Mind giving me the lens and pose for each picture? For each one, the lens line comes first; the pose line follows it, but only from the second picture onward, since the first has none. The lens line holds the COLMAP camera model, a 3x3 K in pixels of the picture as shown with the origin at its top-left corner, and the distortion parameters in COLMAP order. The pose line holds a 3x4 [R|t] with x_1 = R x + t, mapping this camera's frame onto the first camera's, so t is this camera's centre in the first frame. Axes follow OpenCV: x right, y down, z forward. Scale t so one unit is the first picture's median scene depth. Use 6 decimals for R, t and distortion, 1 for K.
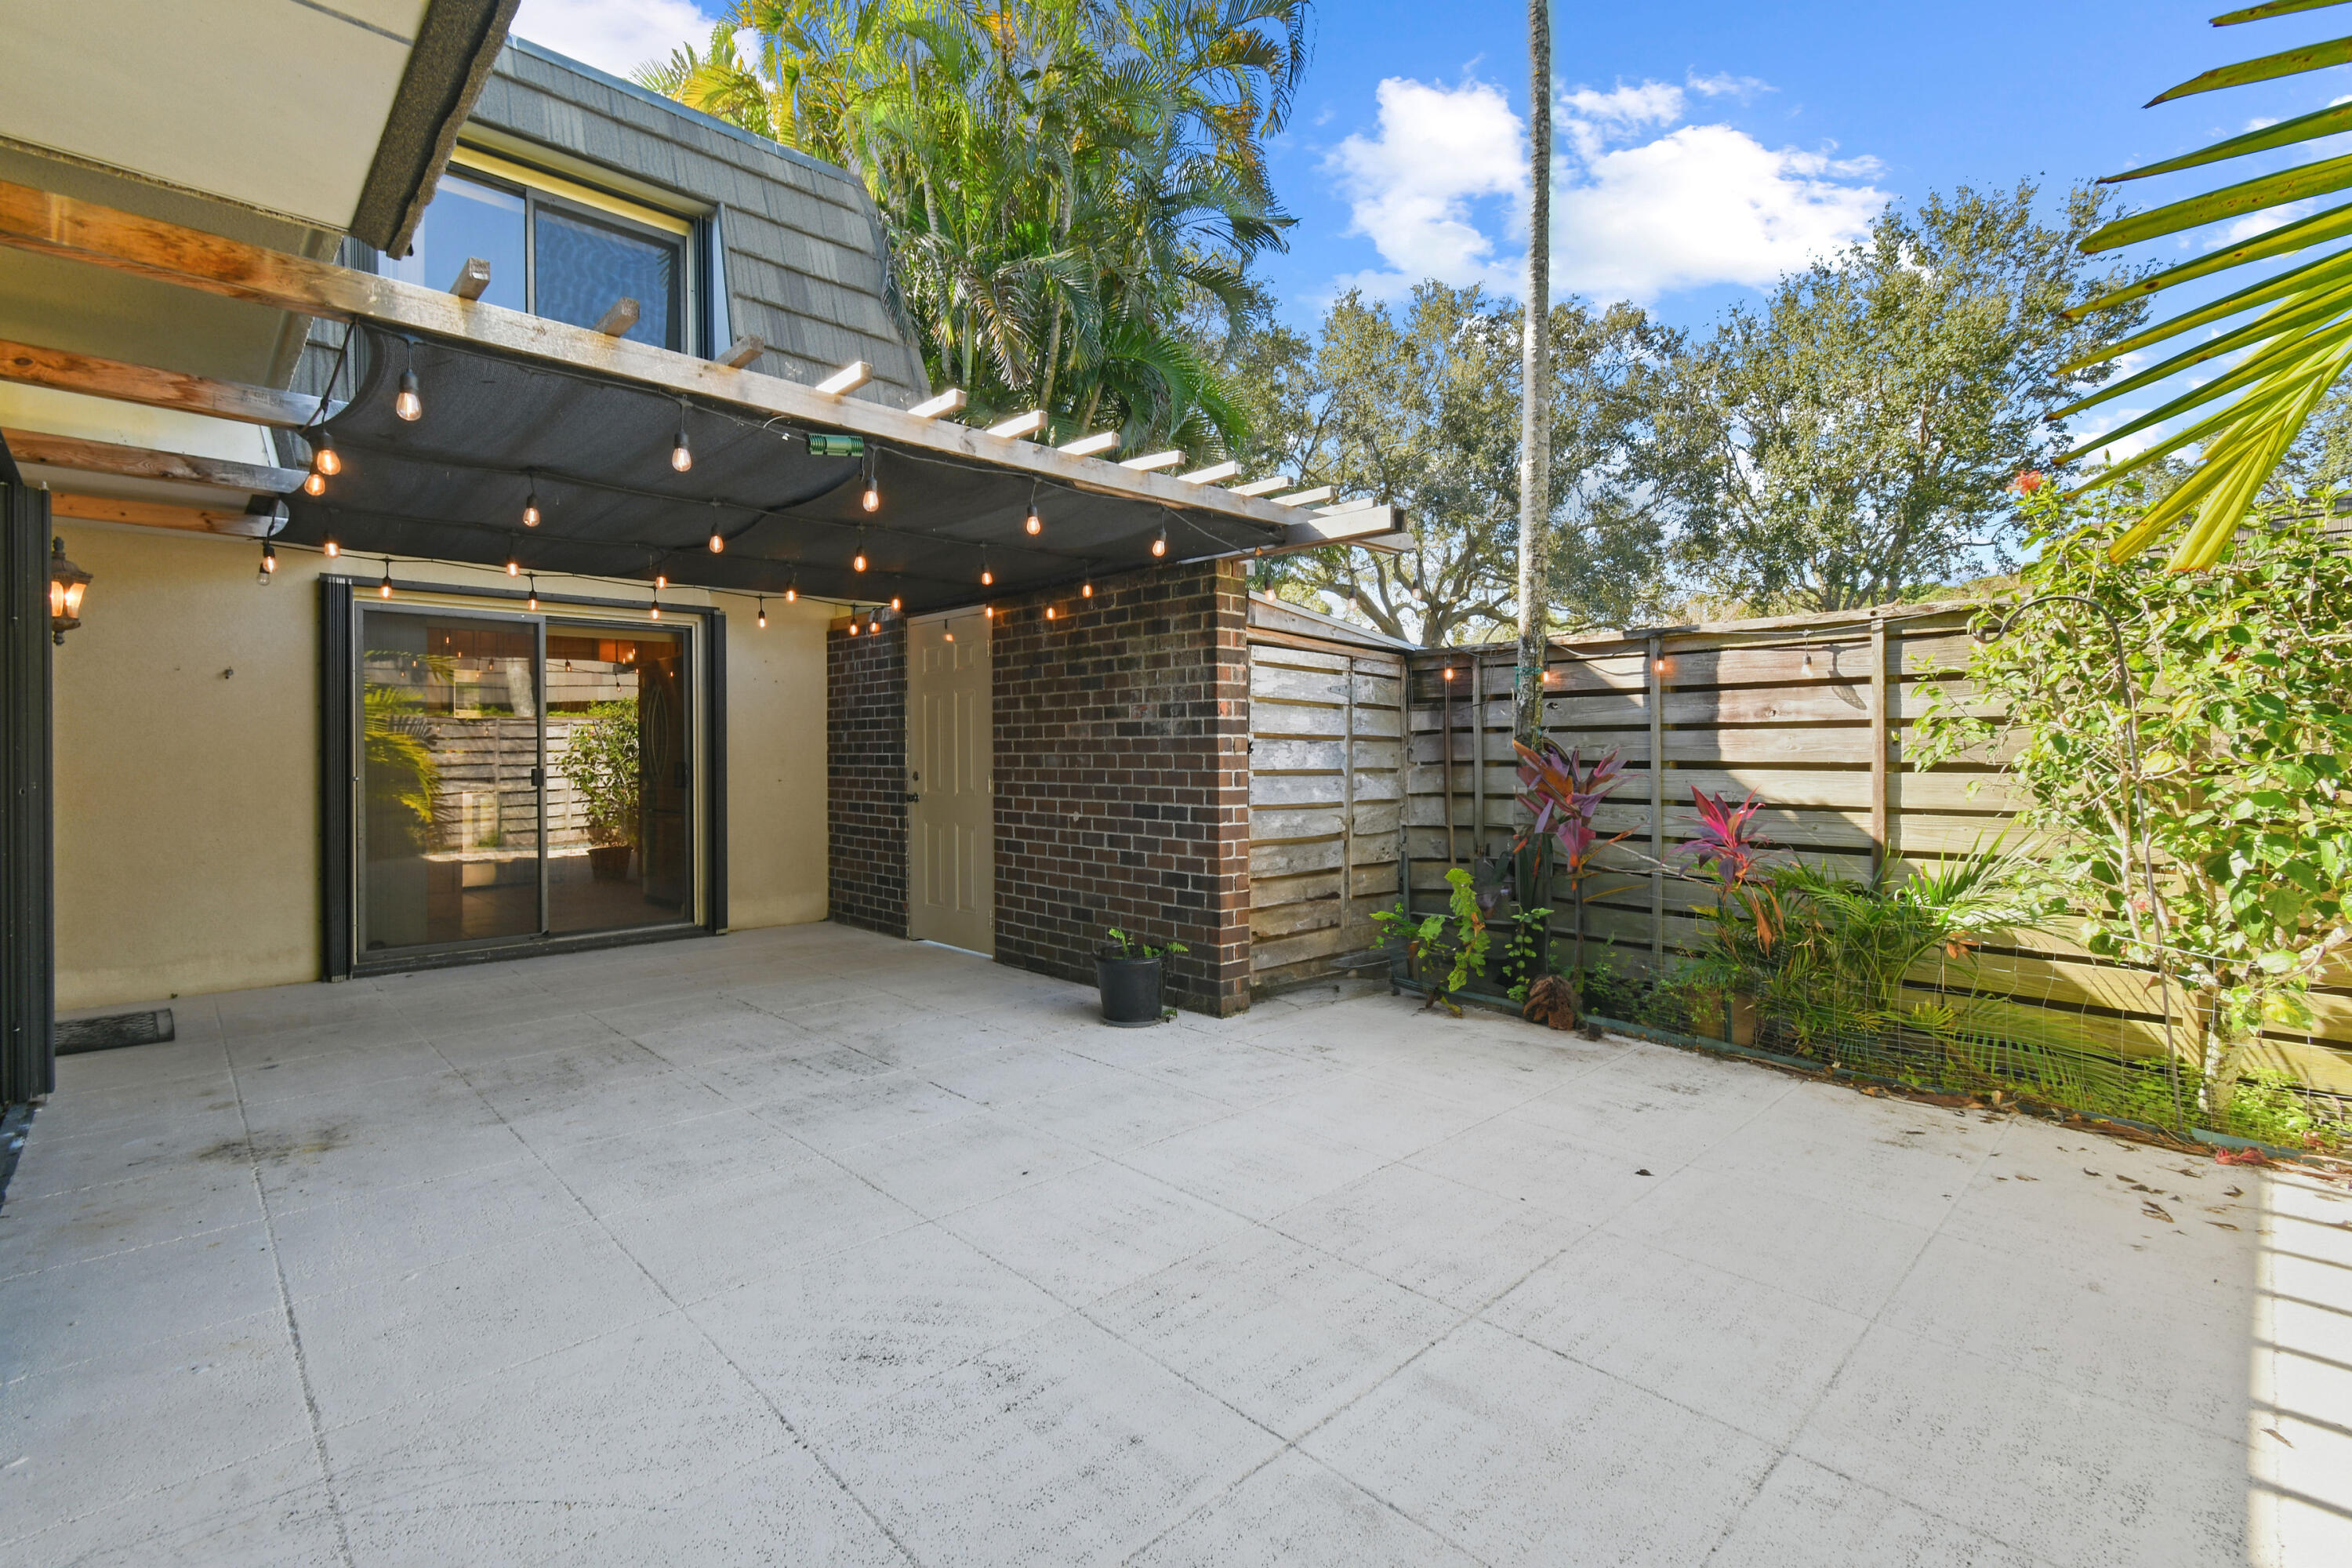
lens RADIAL K [[1047.1, 0, 1184.6], [0, 1047.1, 760.3], [0, 0, 1]] dist [0.010687, -0.005679]
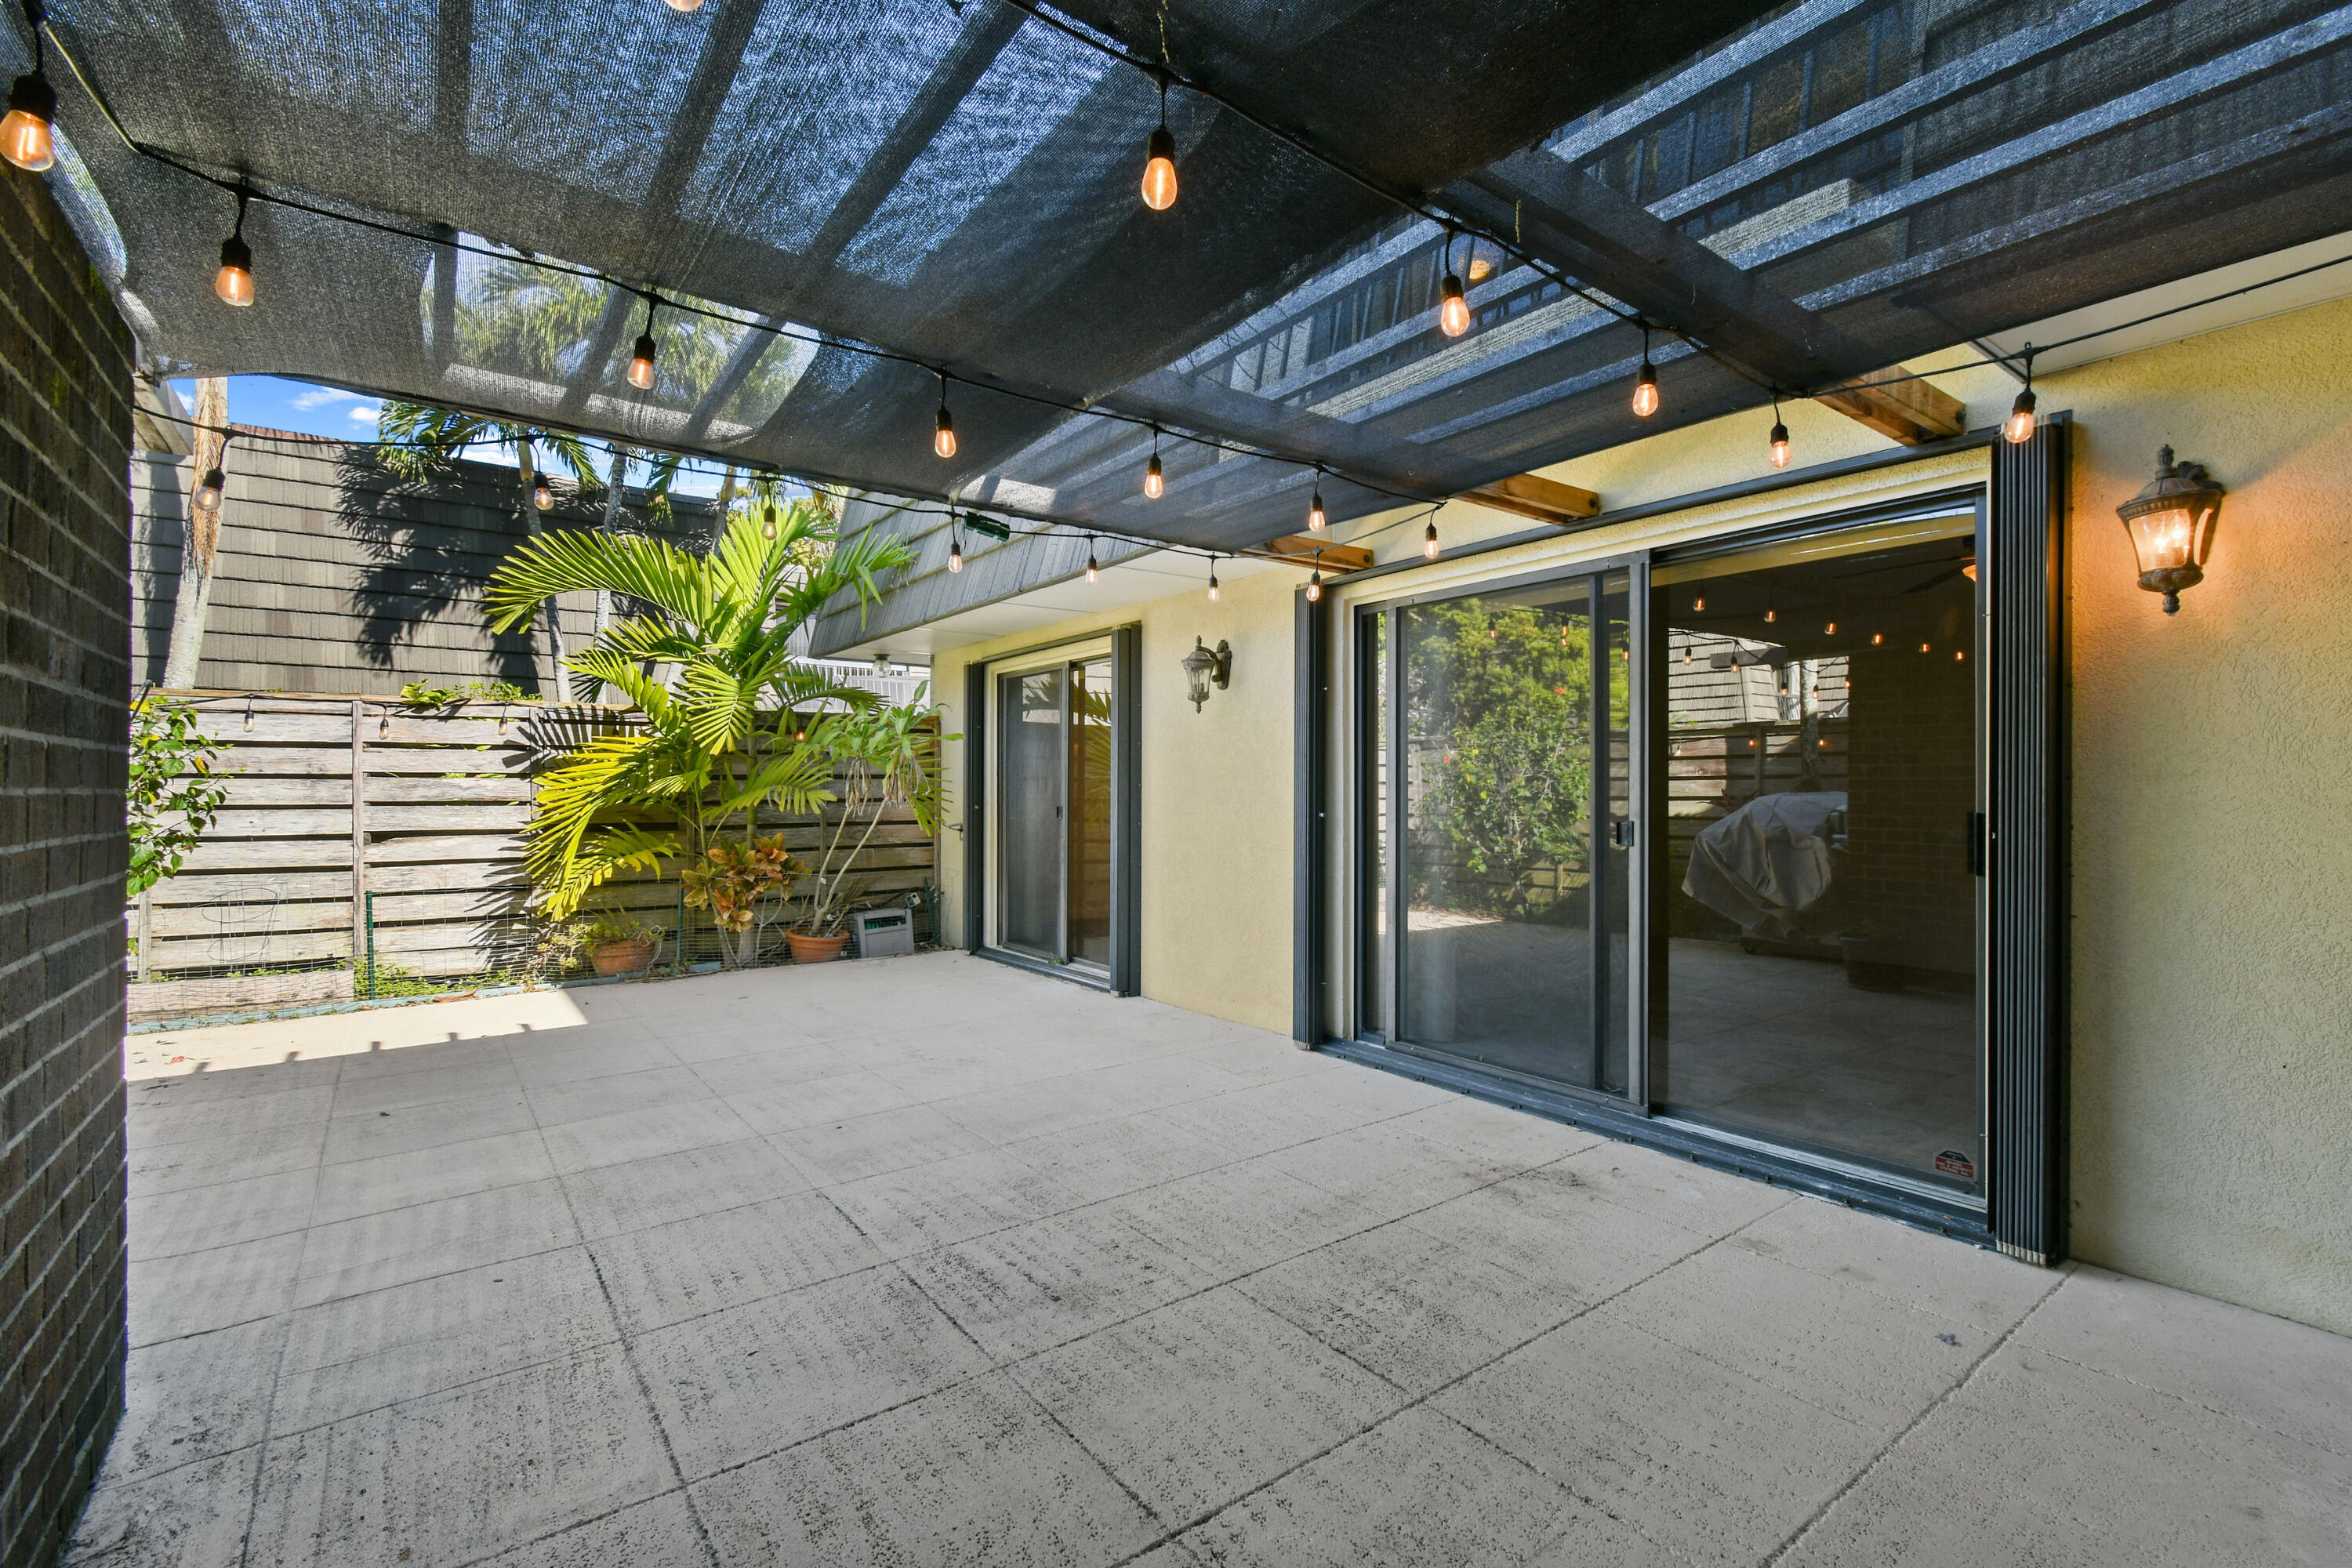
lens RADIAL K [[1044.2, 0, 1176.0], [0, 1044.2, 784.0], [0, 0, 1]] dist [0.003422, 0.000465]
pose [[-0.990444, 0.003288, 0.137874, -0.446146], [0.003623, 0.999991, 0.002175, -0.008551], [-0.137865, 0.002654, -0.990447, 1.348545]]
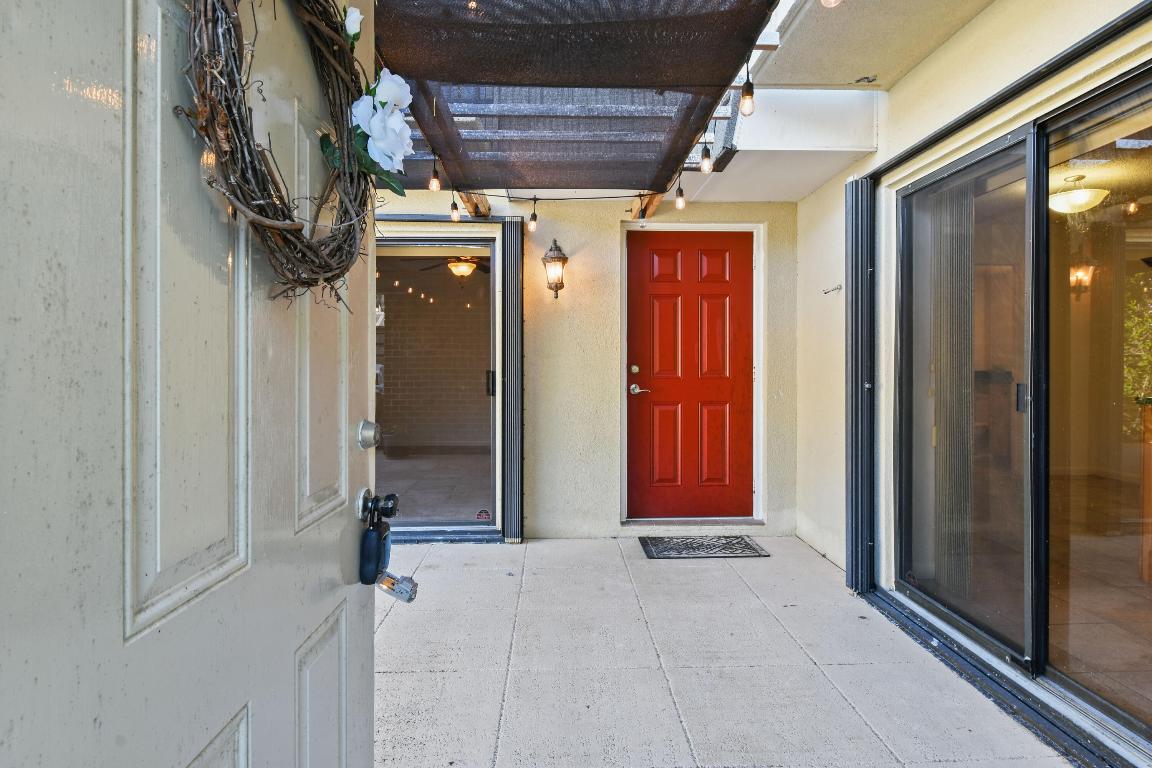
lens RADIAL K [[636.3, 0, 578.5], [0, 636.3, 360.6], [0, 0, 1]] dist [0.000428, 0.000323]
pose [[-0.675170, 0.002055, -0.737660, -0.235635], [-0.002623, 0.999983, 0.005186, -0.008088], [0.737658, 0.005436, -0.675153, 1.388914]]
